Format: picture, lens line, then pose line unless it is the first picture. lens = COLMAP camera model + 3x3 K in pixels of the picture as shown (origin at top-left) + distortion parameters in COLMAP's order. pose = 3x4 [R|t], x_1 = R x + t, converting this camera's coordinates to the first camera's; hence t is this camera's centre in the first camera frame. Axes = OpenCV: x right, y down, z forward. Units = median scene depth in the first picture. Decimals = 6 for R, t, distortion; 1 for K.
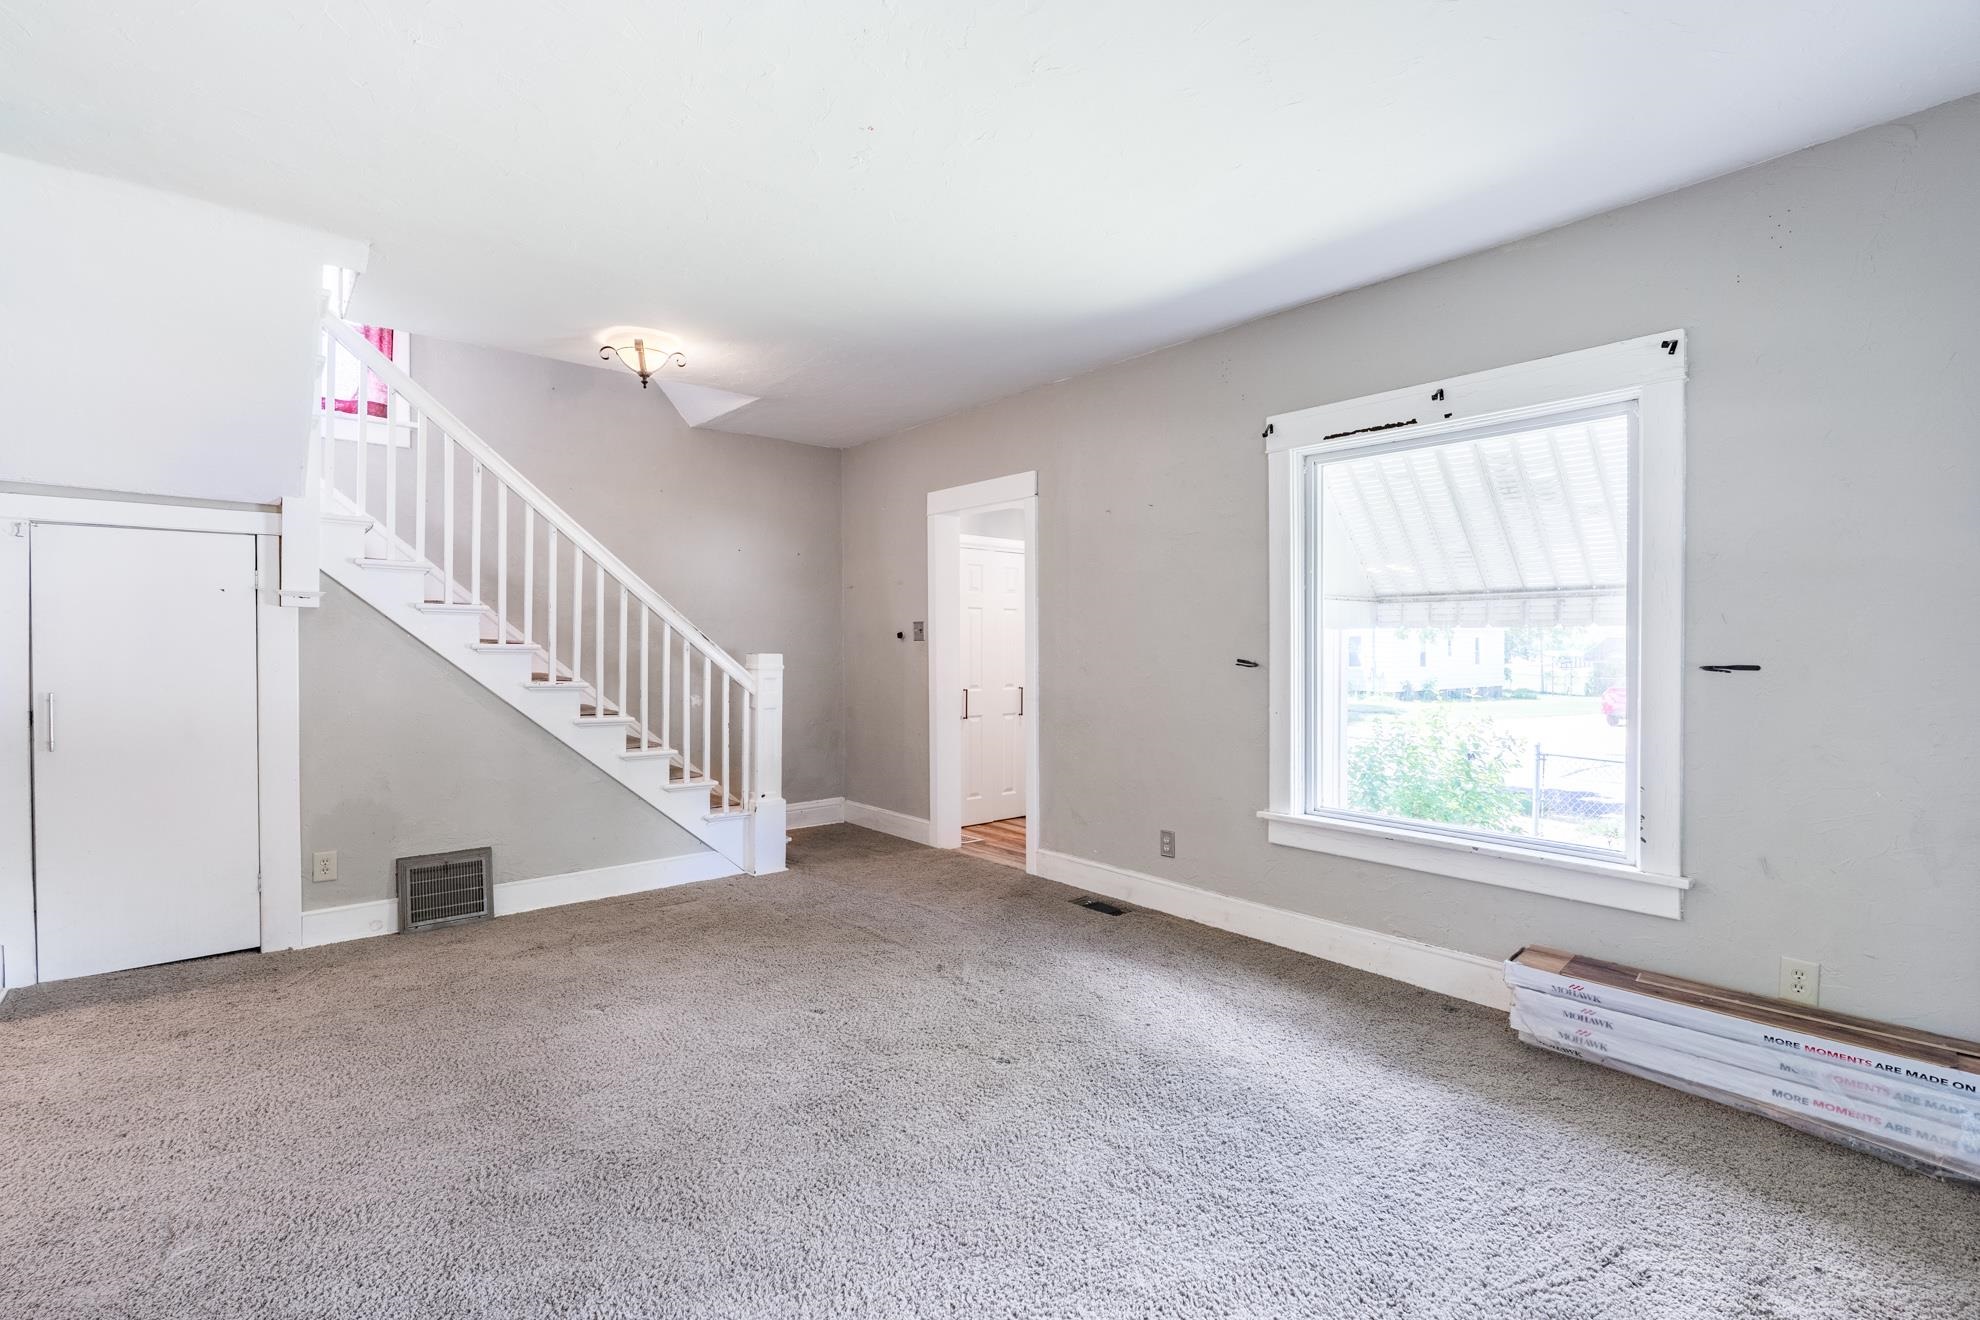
lens RADIAL K [[904.7, 0, 981.8], [0, 904.7, 646.1], [0, 0, 1]] dist [-0.006975, 0.001042]
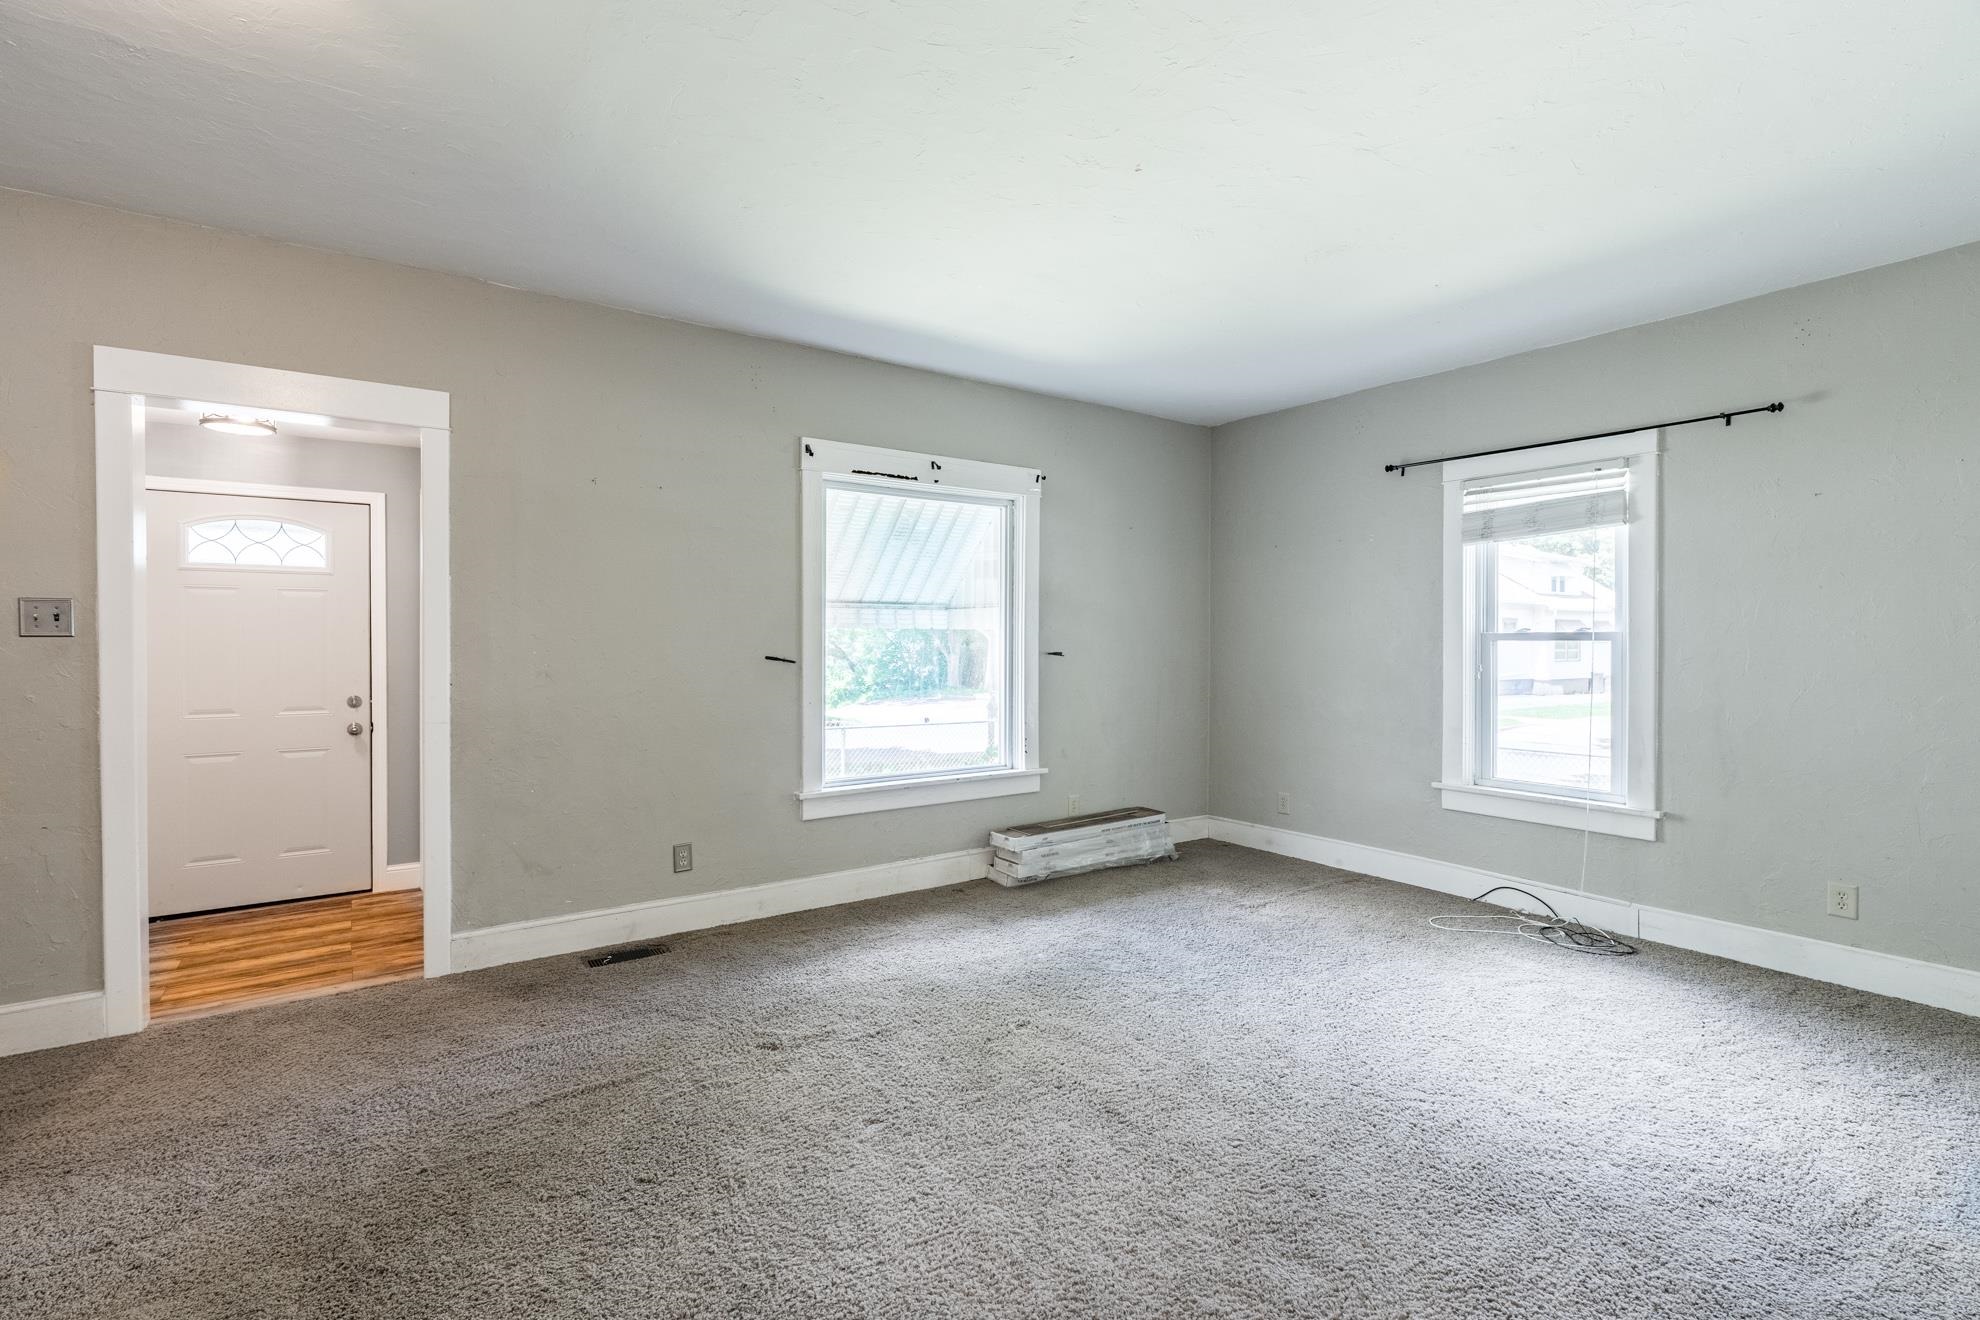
lens RADIAL K [[904.7, 0, 997.1], [0, 904.7, 631.3], [0, 0, 1]] dist [-0.006975, 0.001042]
pose [[0.082739, 0.004295, 0.996562, -0.740551], [0.000036, 0.999991, -0.004313, -0.009492], [-0.996571, 0.000392, 0.082738, 0.645641]]
